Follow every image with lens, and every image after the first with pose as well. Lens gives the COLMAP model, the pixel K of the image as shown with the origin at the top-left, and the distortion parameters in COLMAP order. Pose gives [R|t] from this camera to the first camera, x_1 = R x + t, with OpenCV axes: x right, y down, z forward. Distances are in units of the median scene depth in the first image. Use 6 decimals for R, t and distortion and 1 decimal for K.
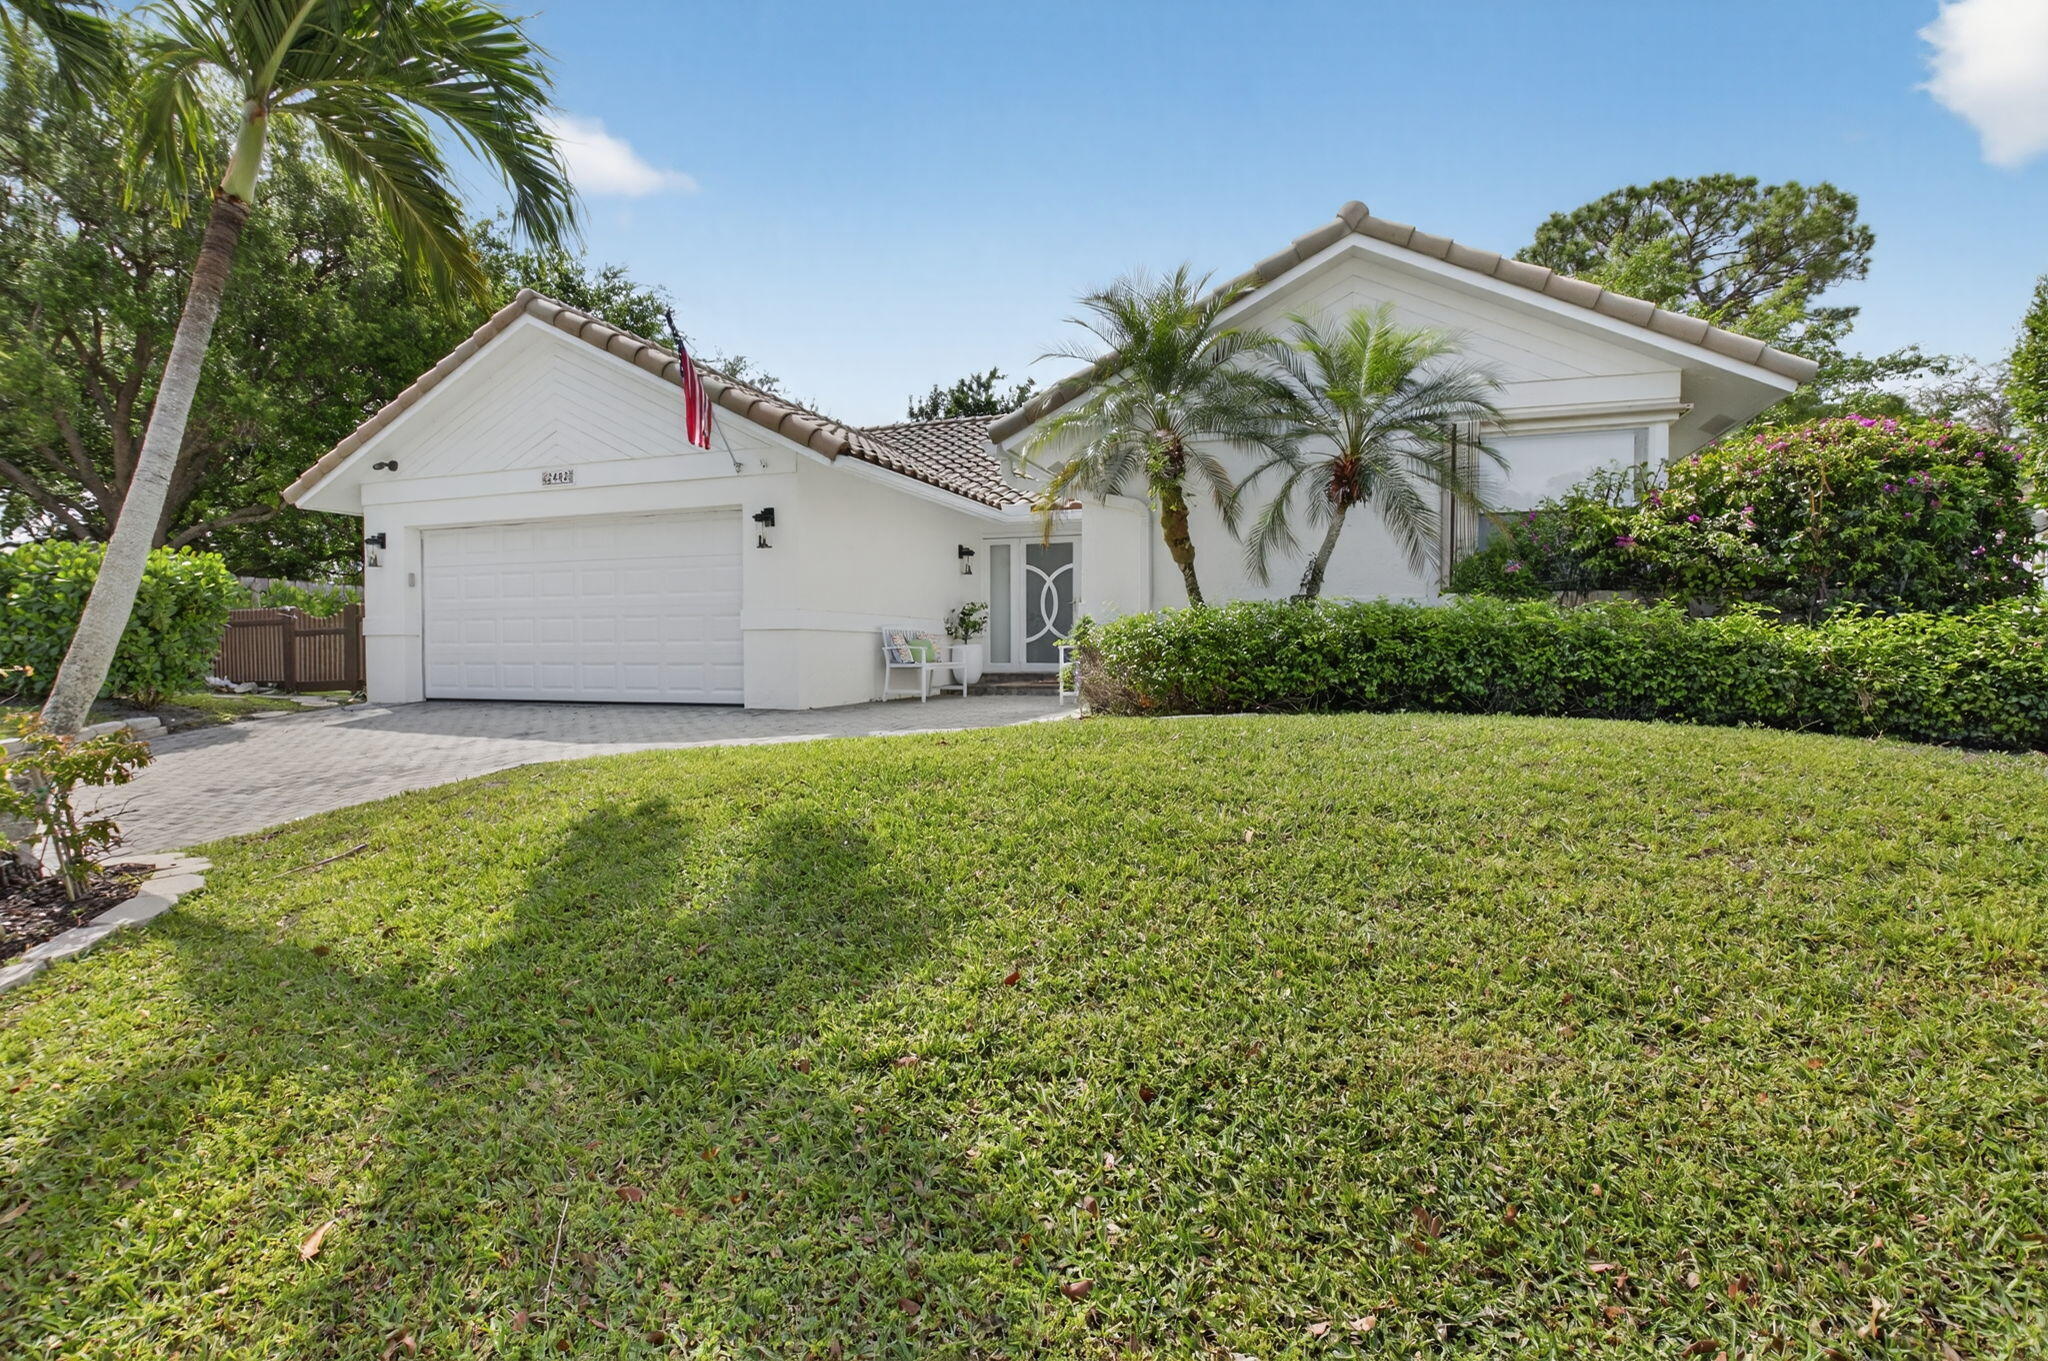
lens RADIAL K [[909.5, 0, 1055.4], [0, 909.5, 664.5], [0, 0, 1]] dist [-0.023768, -0.000676]
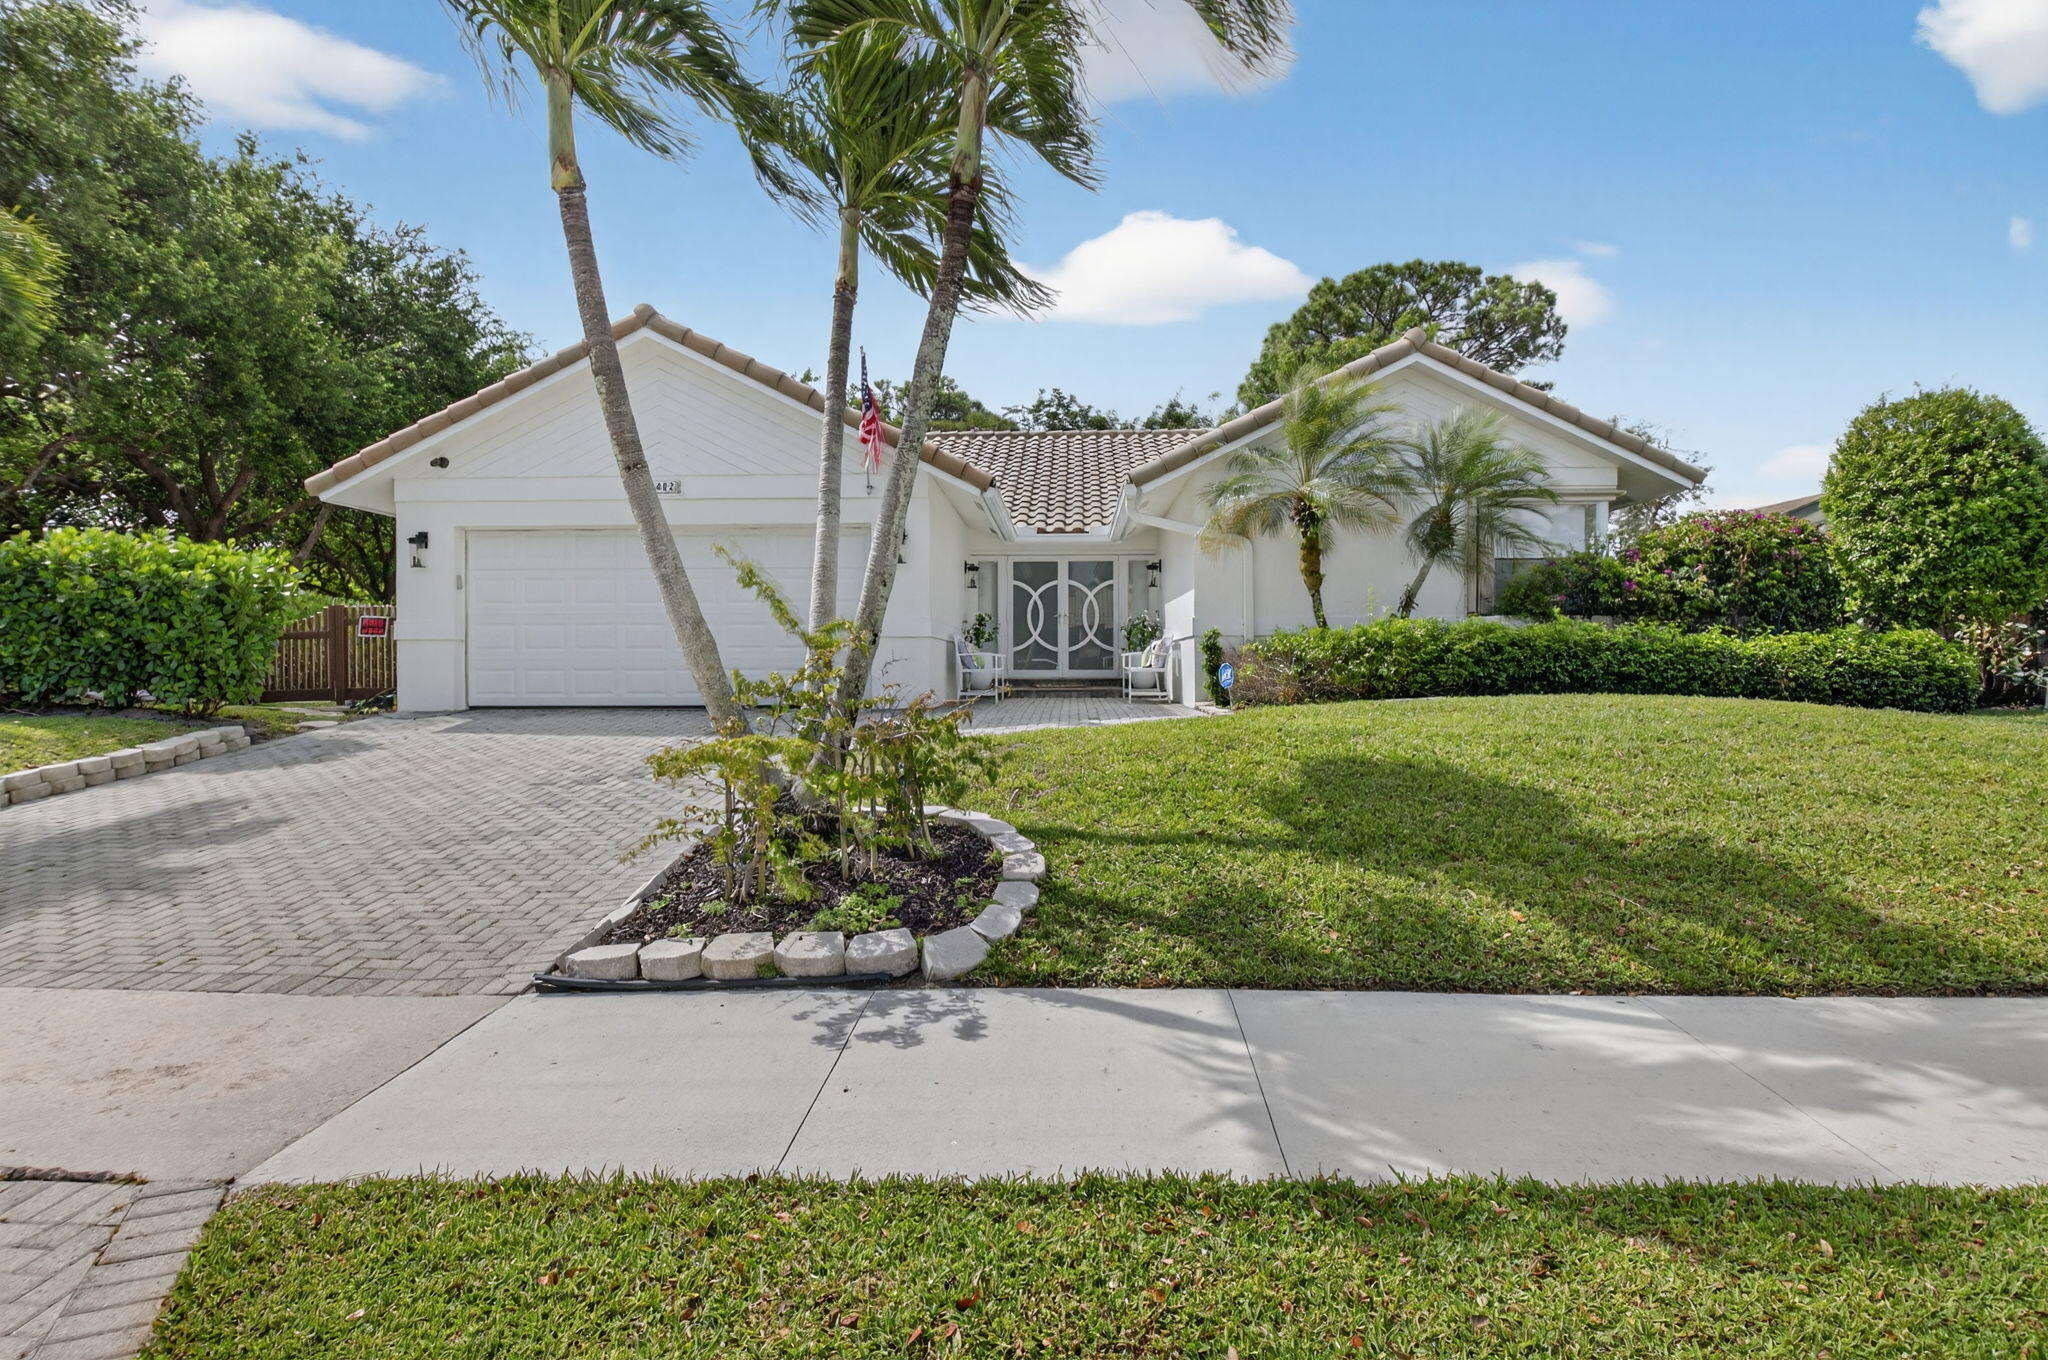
lens RADIAL K [[953.4, 0, 1024.0], [0, 953.4, 680.0], [0, 0, 1]] dist [-0.023541, -0.000056]
pose [[0.960467, -0.004091, 0.278363, -0.414743], [0.003693, 0.999991, 0.001952, 0.010565], [-0.278369, -0.000847, 0.960474, -0.136919]]
